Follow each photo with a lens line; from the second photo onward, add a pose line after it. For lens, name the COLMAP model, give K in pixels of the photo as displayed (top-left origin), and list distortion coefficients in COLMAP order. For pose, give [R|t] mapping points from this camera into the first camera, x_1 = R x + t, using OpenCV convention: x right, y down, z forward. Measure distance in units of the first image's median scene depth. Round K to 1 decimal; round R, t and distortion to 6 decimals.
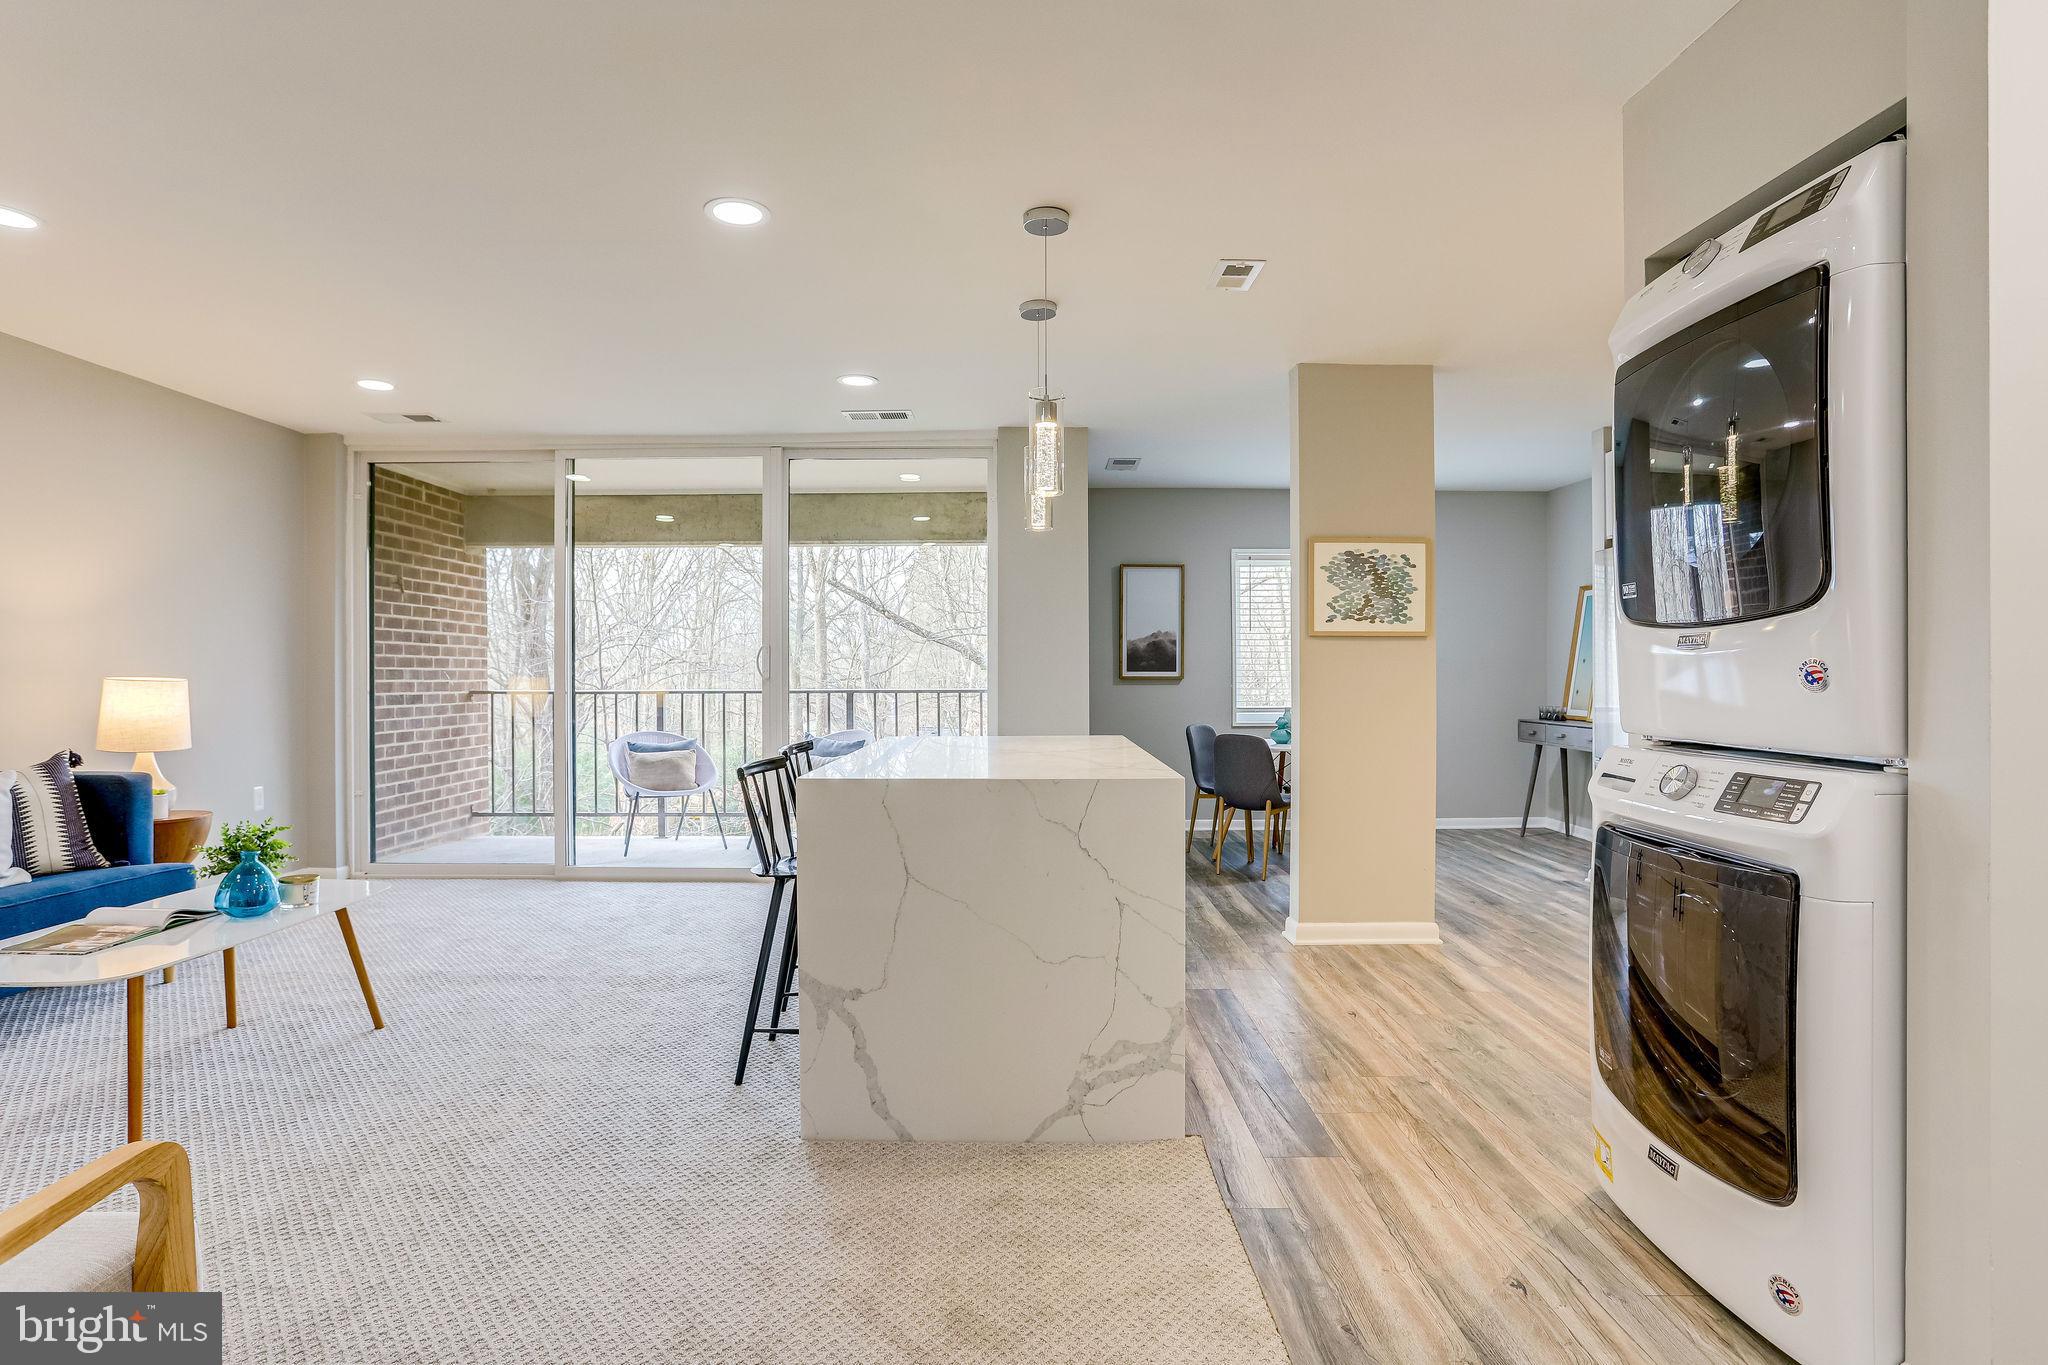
lens RADIAL K [[1012.5, 0, 1018.8], [0, 1012.5, 677.2], [0, 0, 1]] dist [-0.052442, 0.023798]
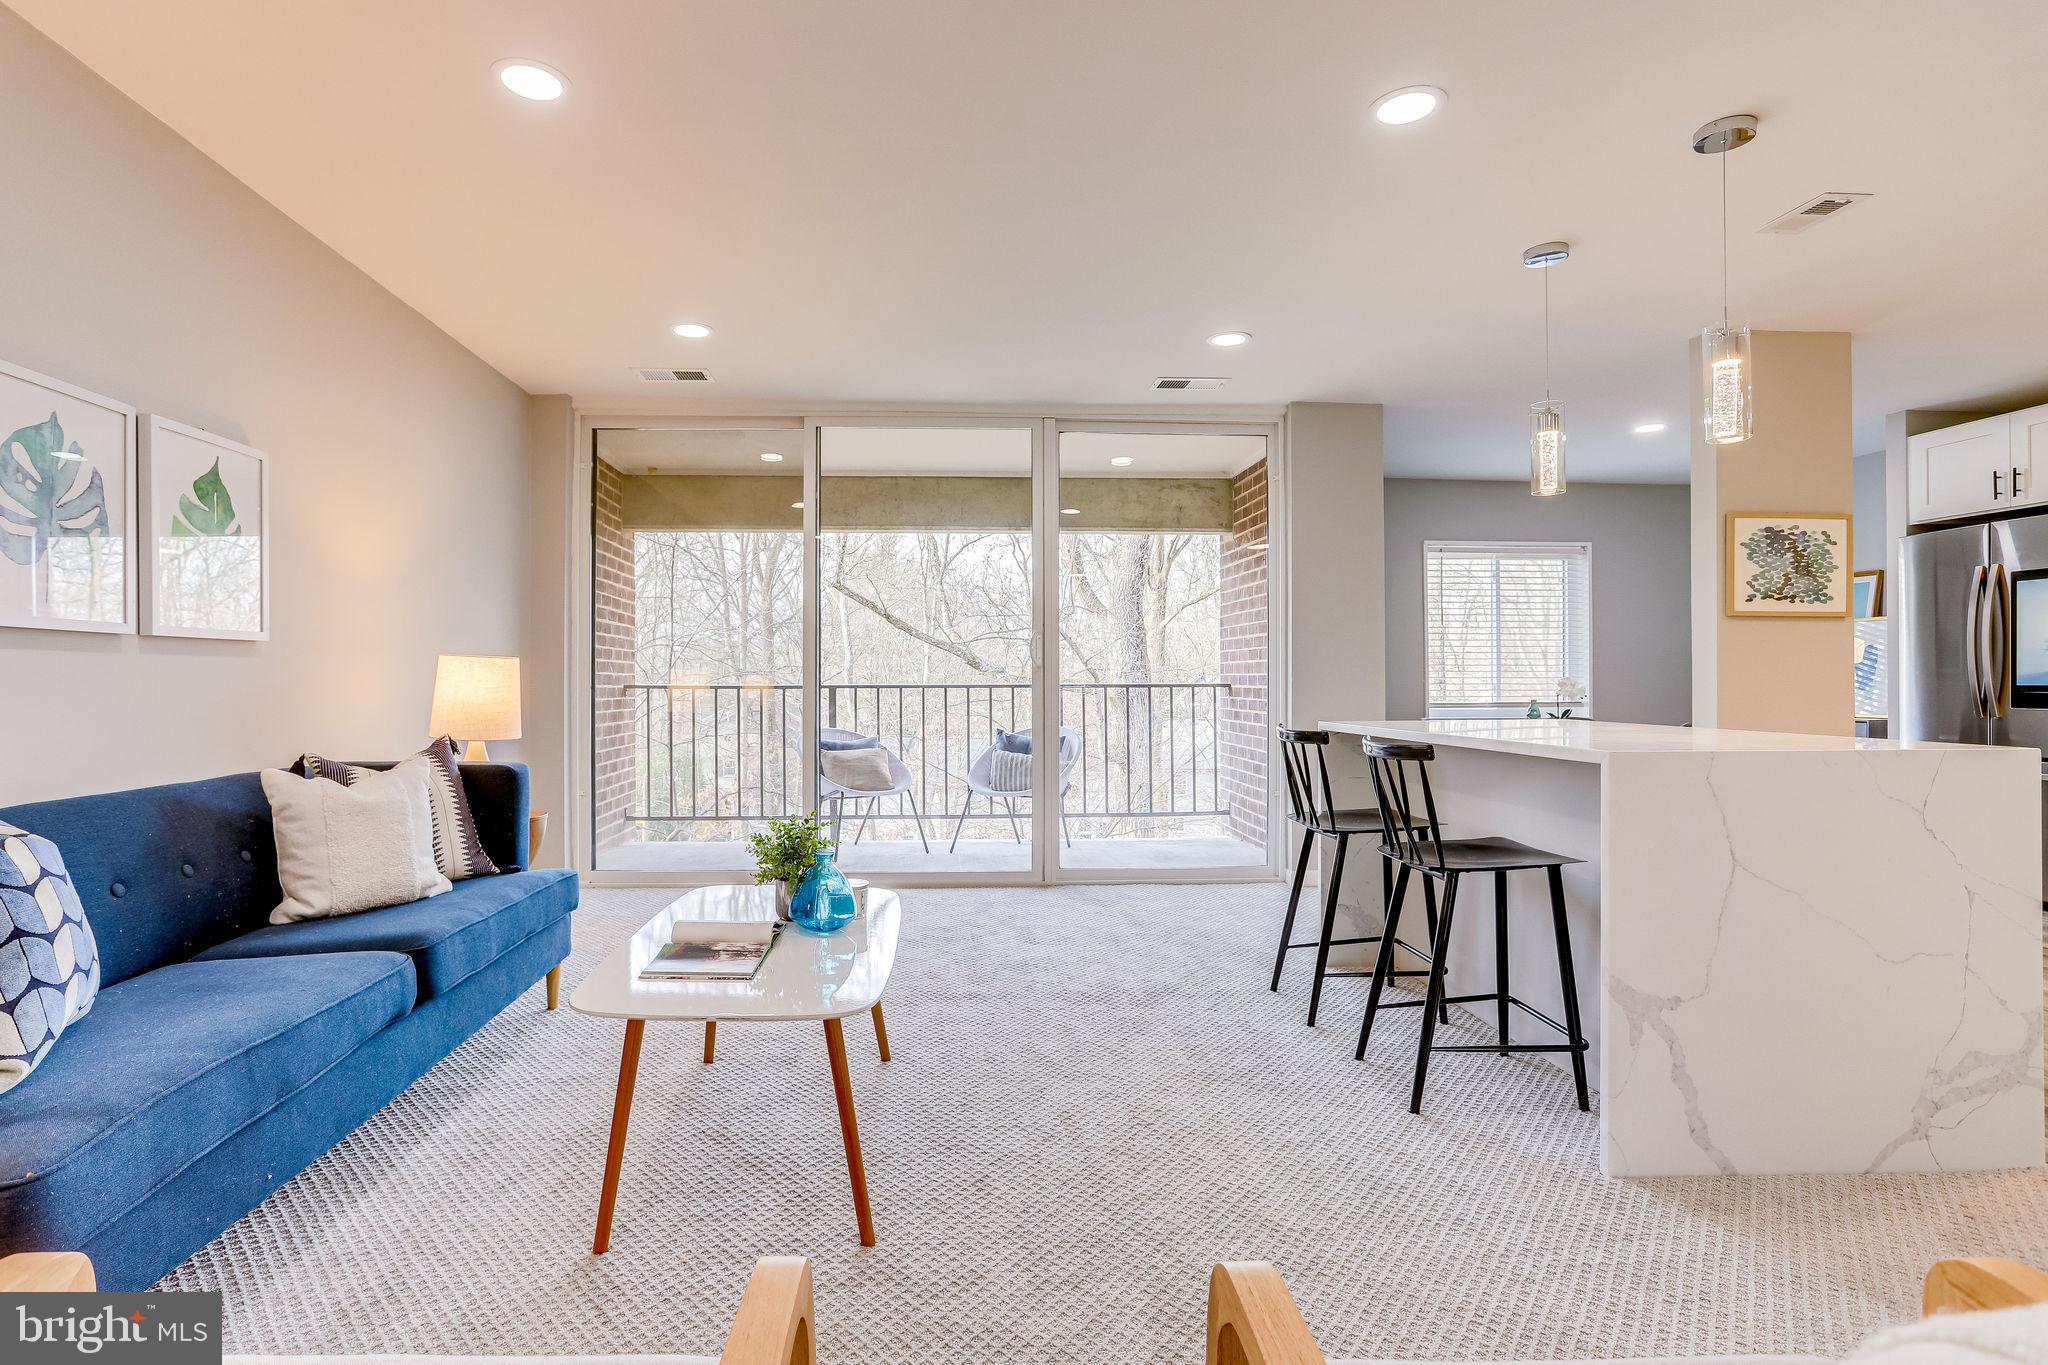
lens RADIAL K [[1012.5, 0, 961.4], [0, 1012.5, 669.9], [0, 0, 1]] dist [-0.052442, 0.023798]
pose [[0.999298, 0.002390, 0.037374, -0.364742], [-0.001721, 0.999838, -0.017920, 0.021296], [-0.037411, 0.017843, 0.999141, 0.079281]]
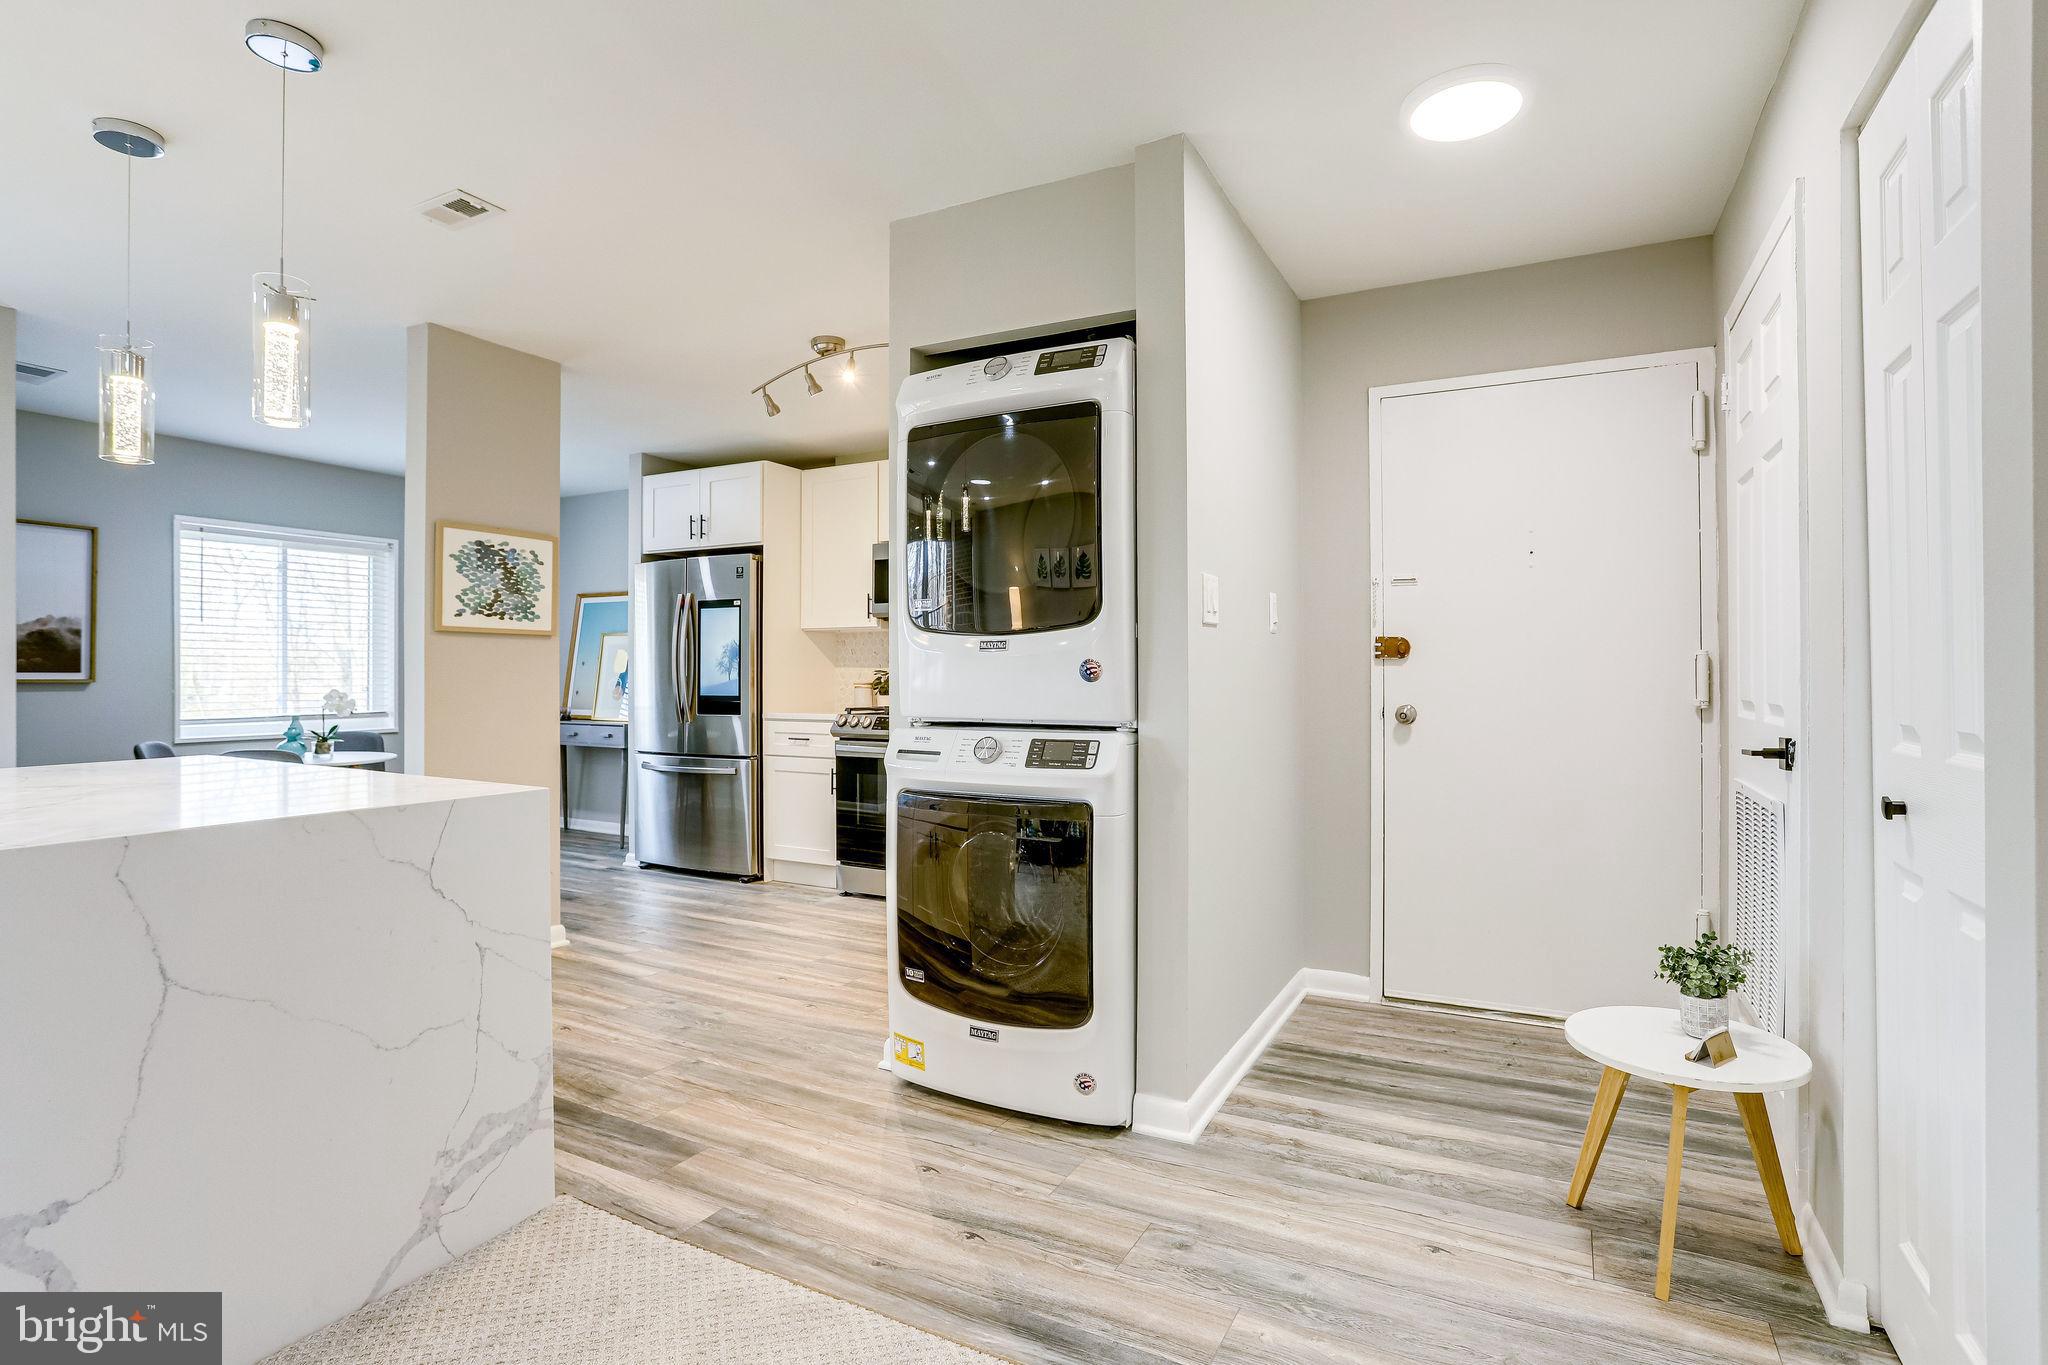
lens RADIAL K [[997.8, 0, 1004.4], [0, 997.8, 672.4], [0, 0, 1]] dist [-0.045956, 0.020935]
pose [[0.489576, 0.002763, 0.871956, -0.175713], [0.005676, 0.999964, -0.006356, 0.003138], [-0.871942, 0.008061, 0.489542, 0.107313]]
